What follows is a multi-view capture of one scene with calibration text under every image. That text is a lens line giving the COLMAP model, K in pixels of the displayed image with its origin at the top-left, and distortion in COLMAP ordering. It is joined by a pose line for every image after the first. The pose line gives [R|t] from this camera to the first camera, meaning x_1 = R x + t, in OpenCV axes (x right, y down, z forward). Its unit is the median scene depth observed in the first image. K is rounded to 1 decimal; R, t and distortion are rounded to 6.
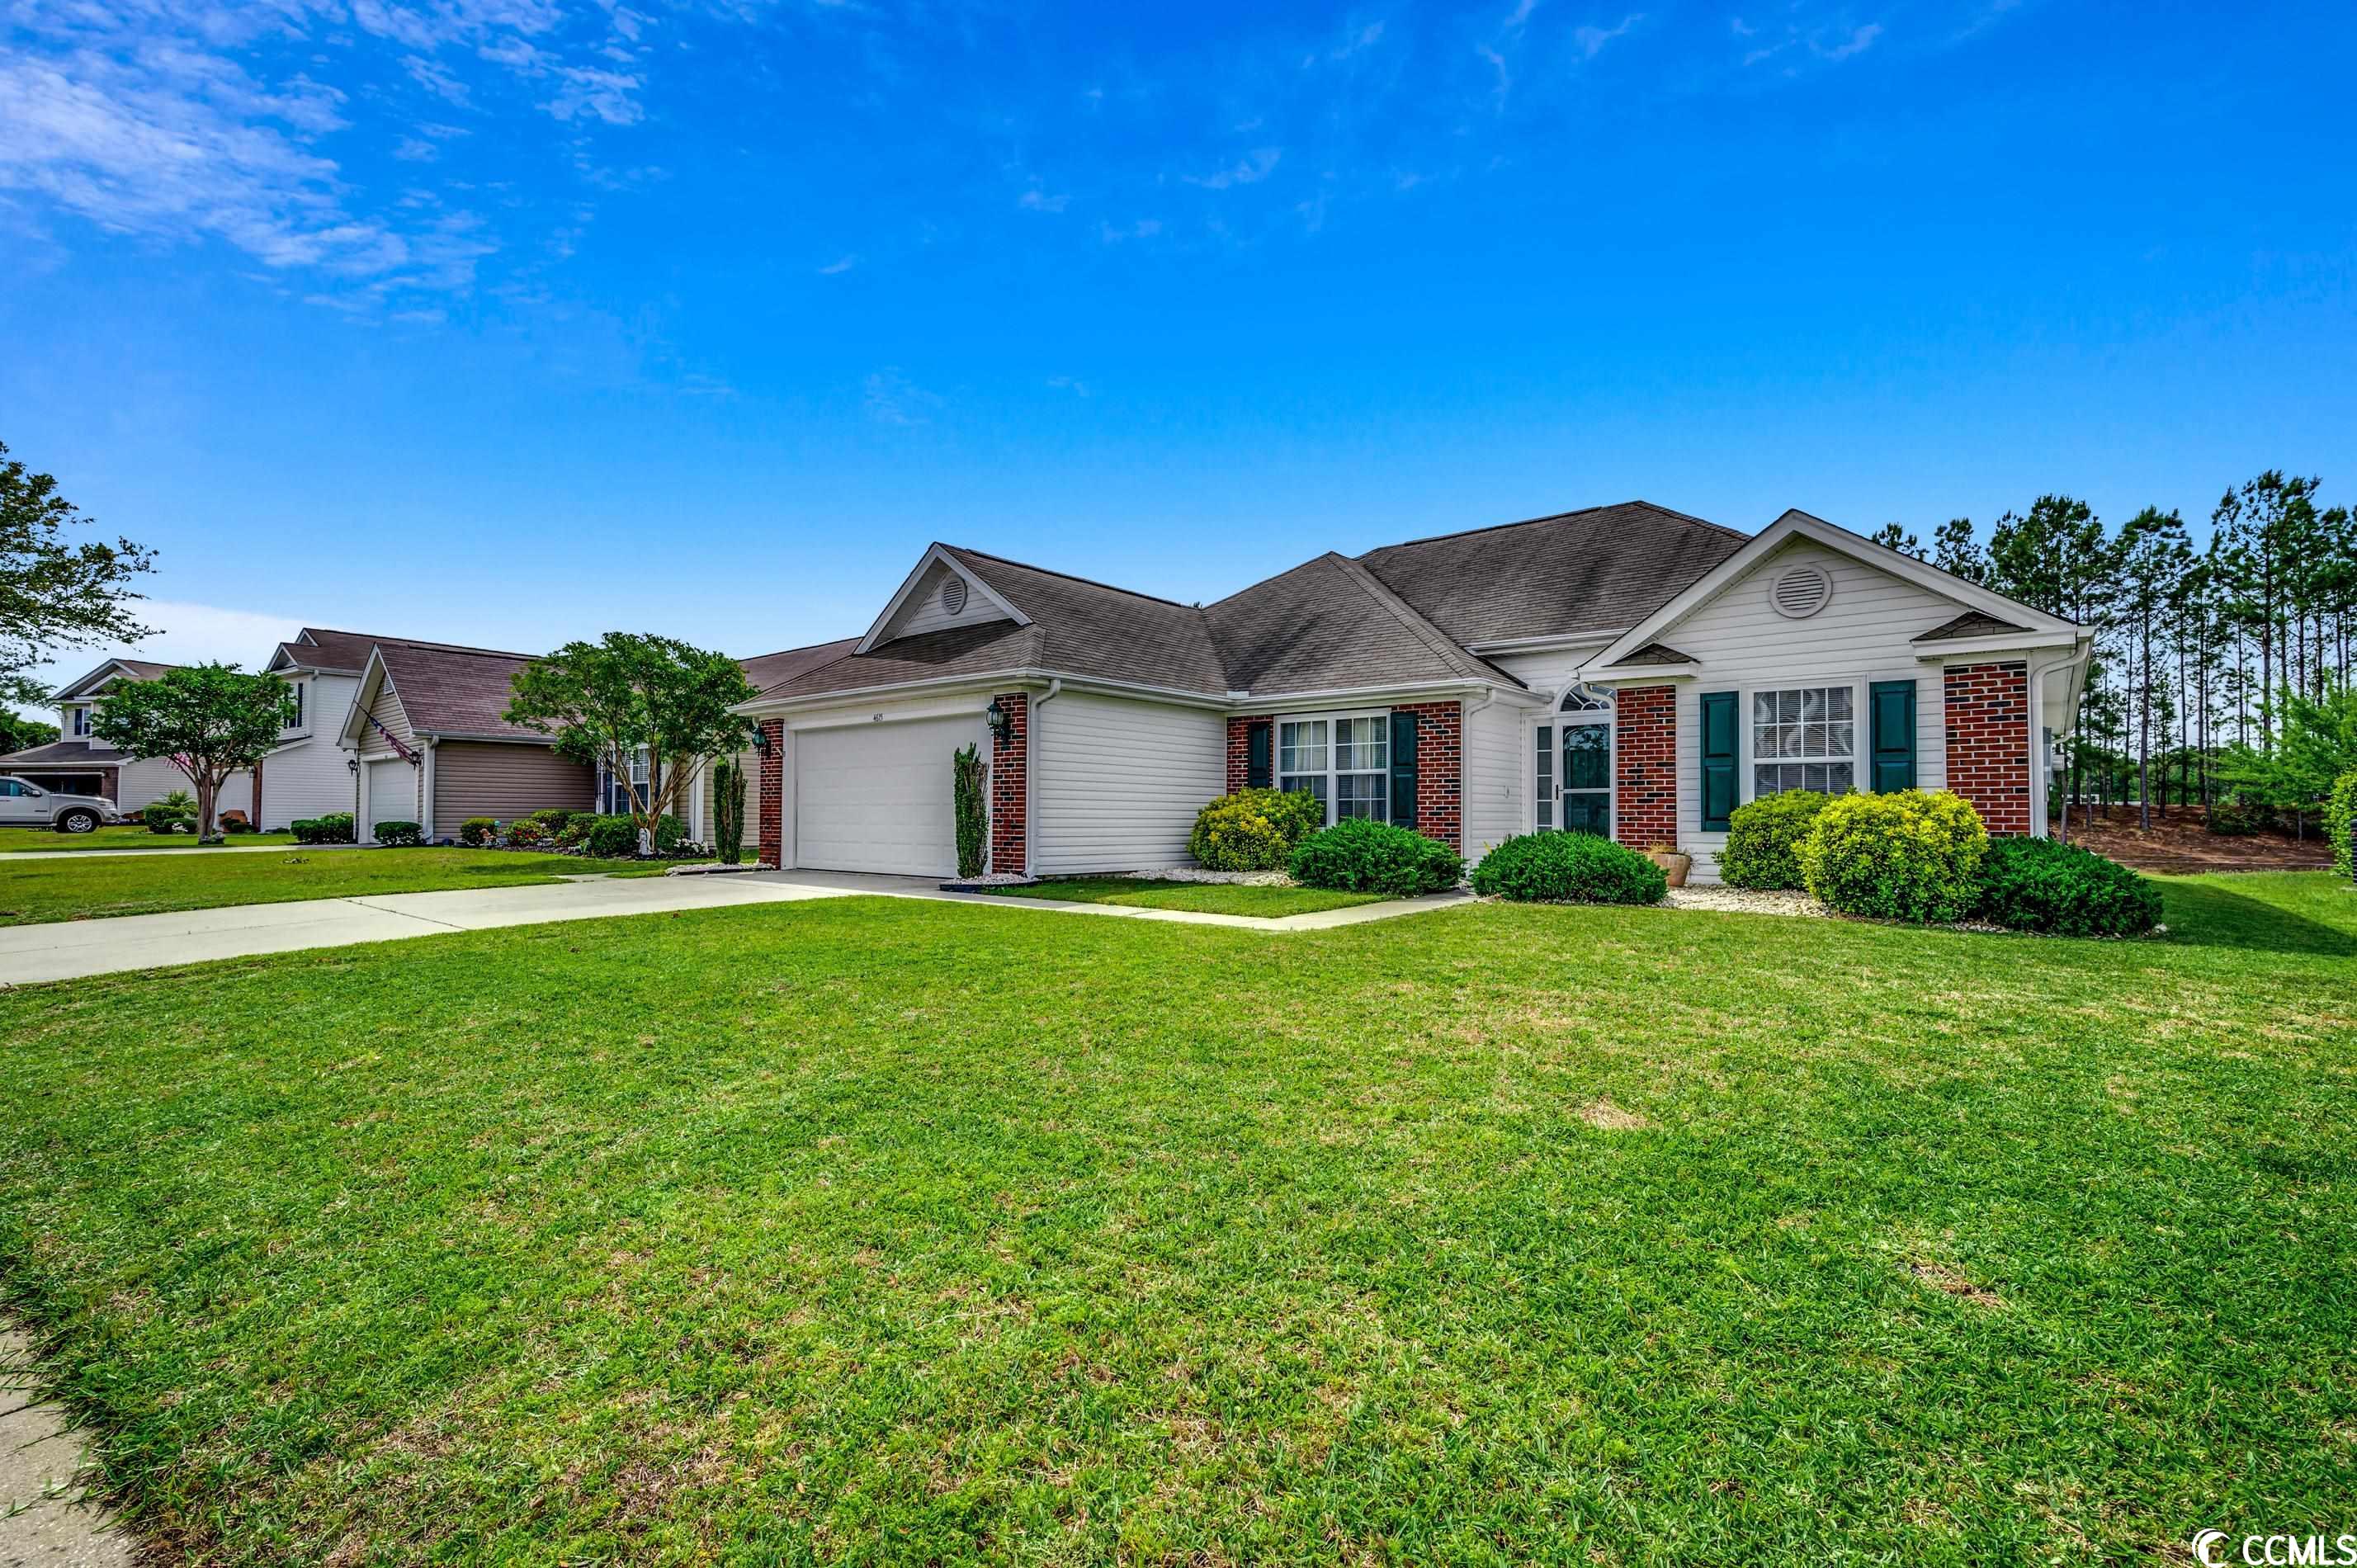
lens RADIAL K [[1051.5, 0, 1180.1], [0, 1051.5, 820.9], [0, 0, 1]] dist [-0.002046, -0.000436]
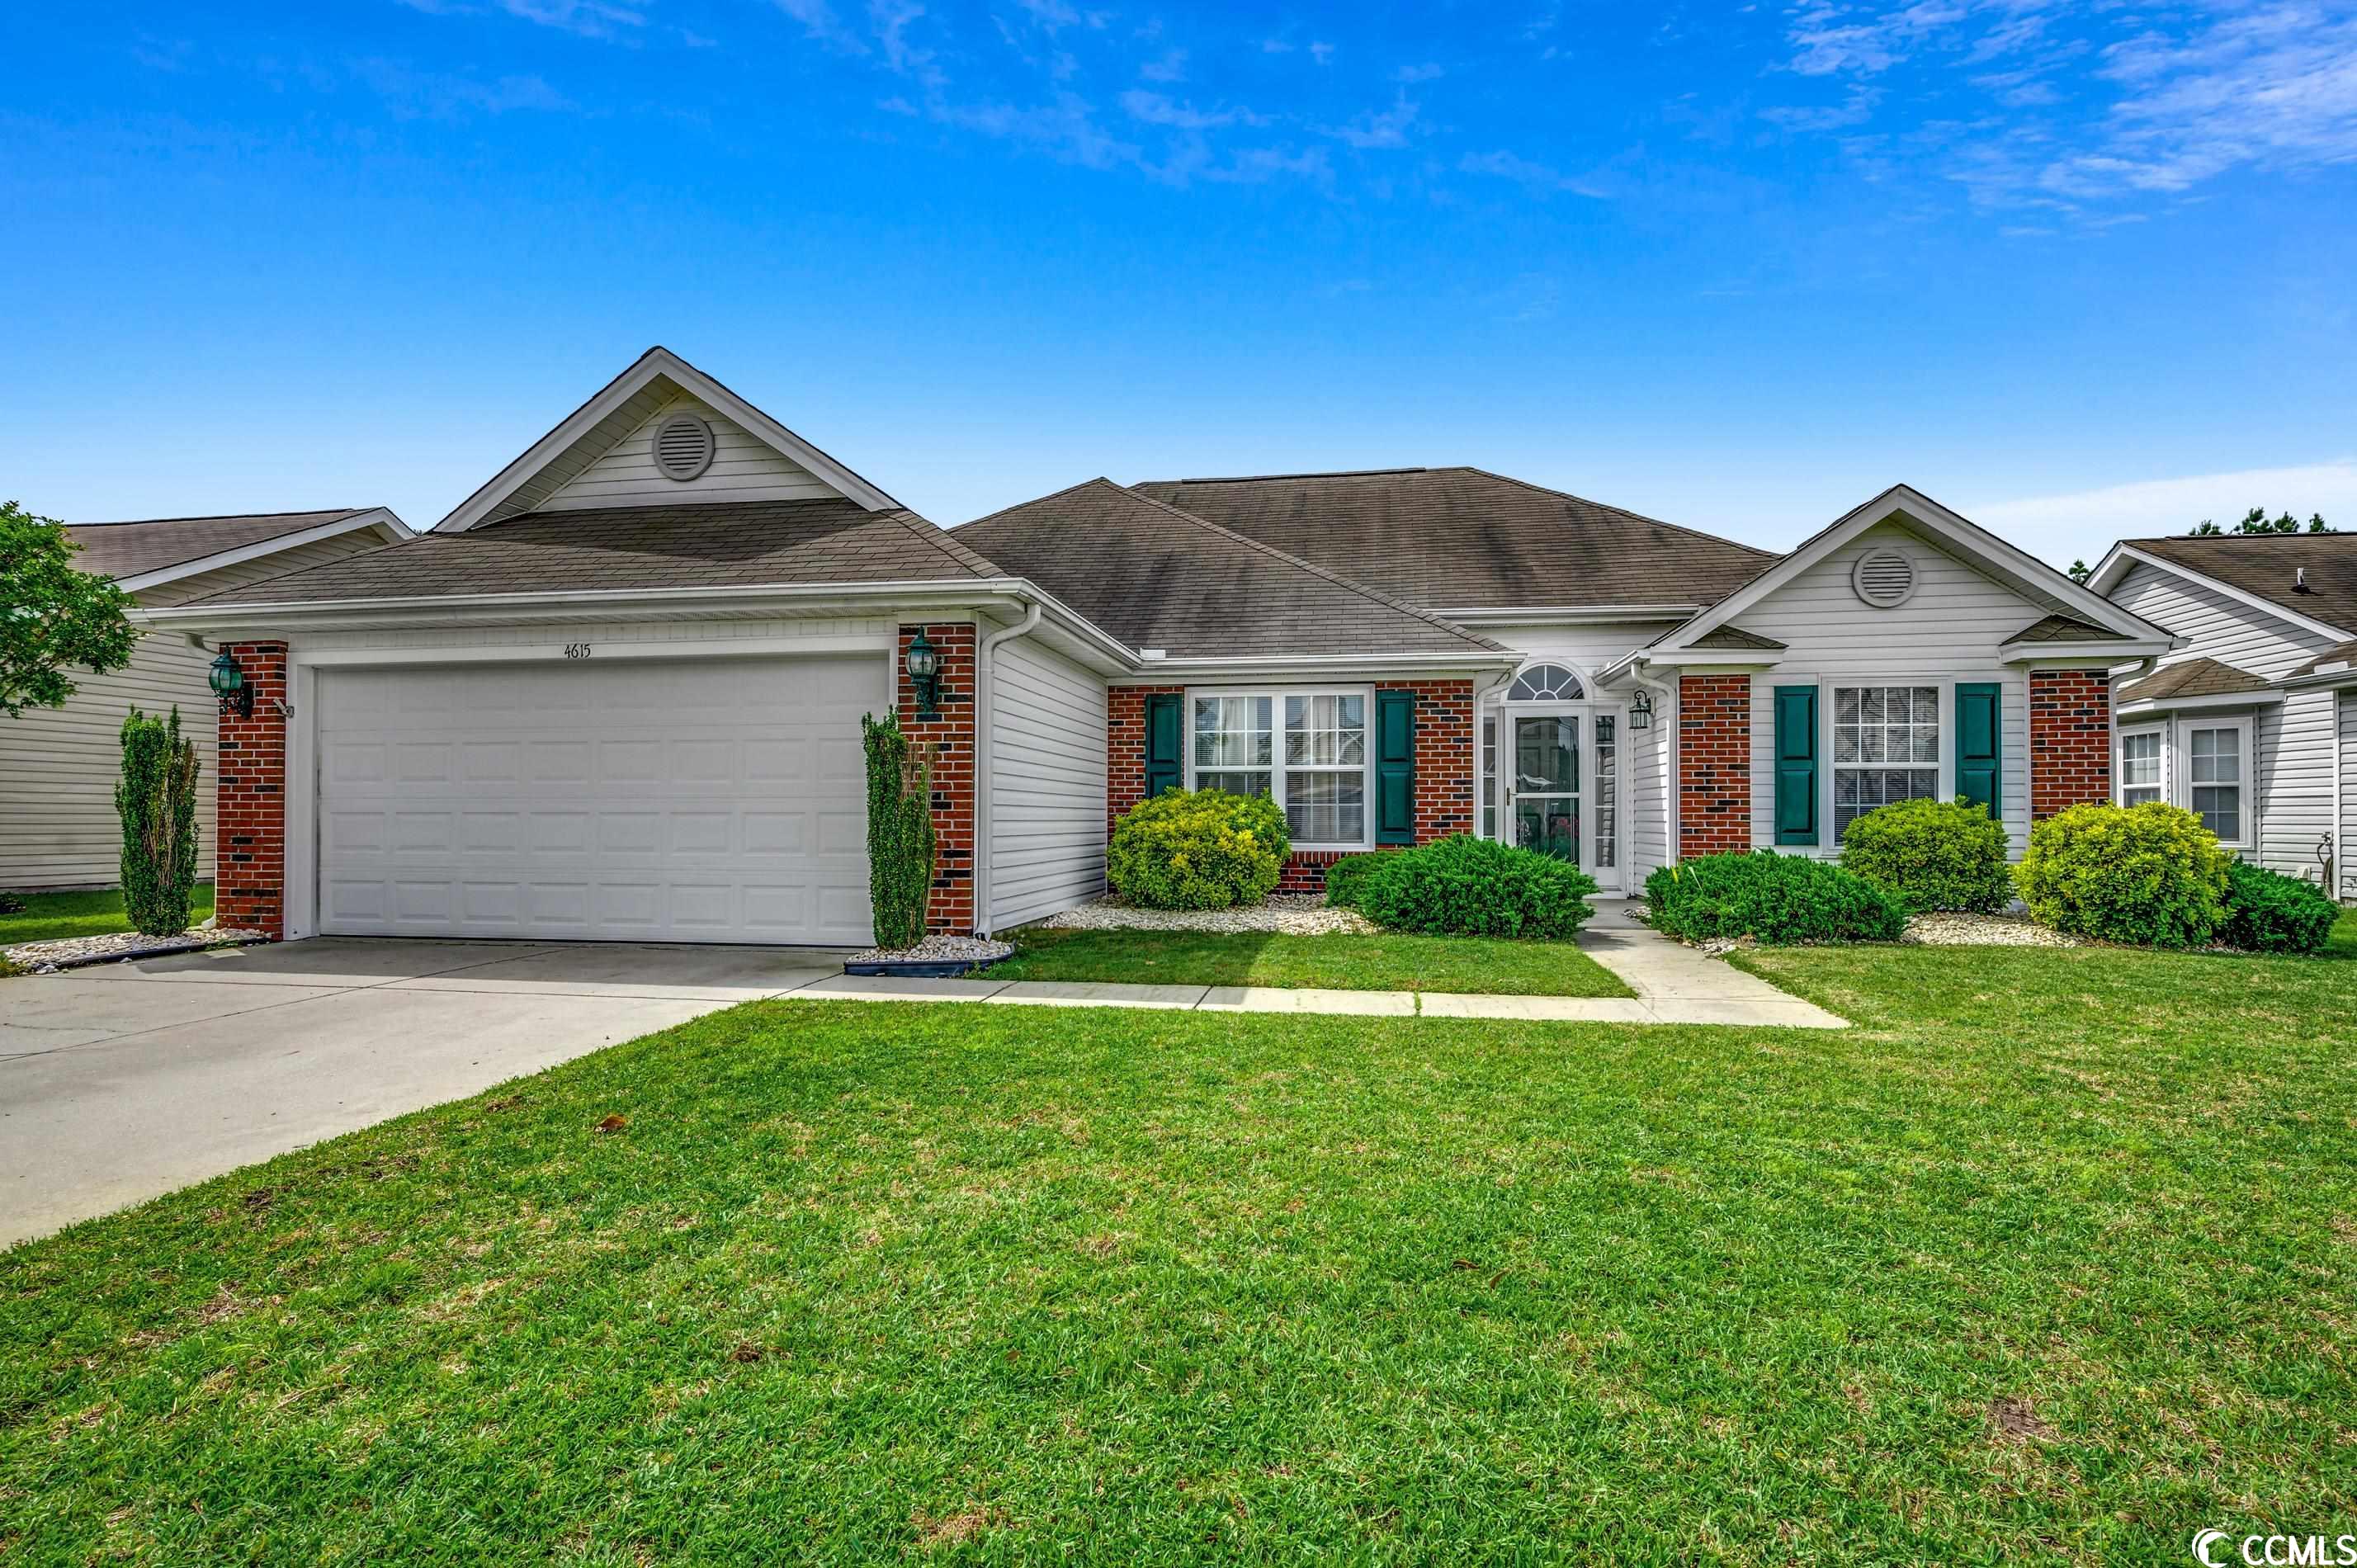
lens RADIAL K [[1154.5, 0, 1168.7], [0, 1154.5, 824.2], [0, 0, 1]] dist [-0.001502, 0.000044]
pose [[0.861142, -0.007145, 0.508314, -0.386194], [0.004662, 0.999970, 0.006157, -0.014476], [-0.508343, -0.002932, 0.861150, 0.402826]]
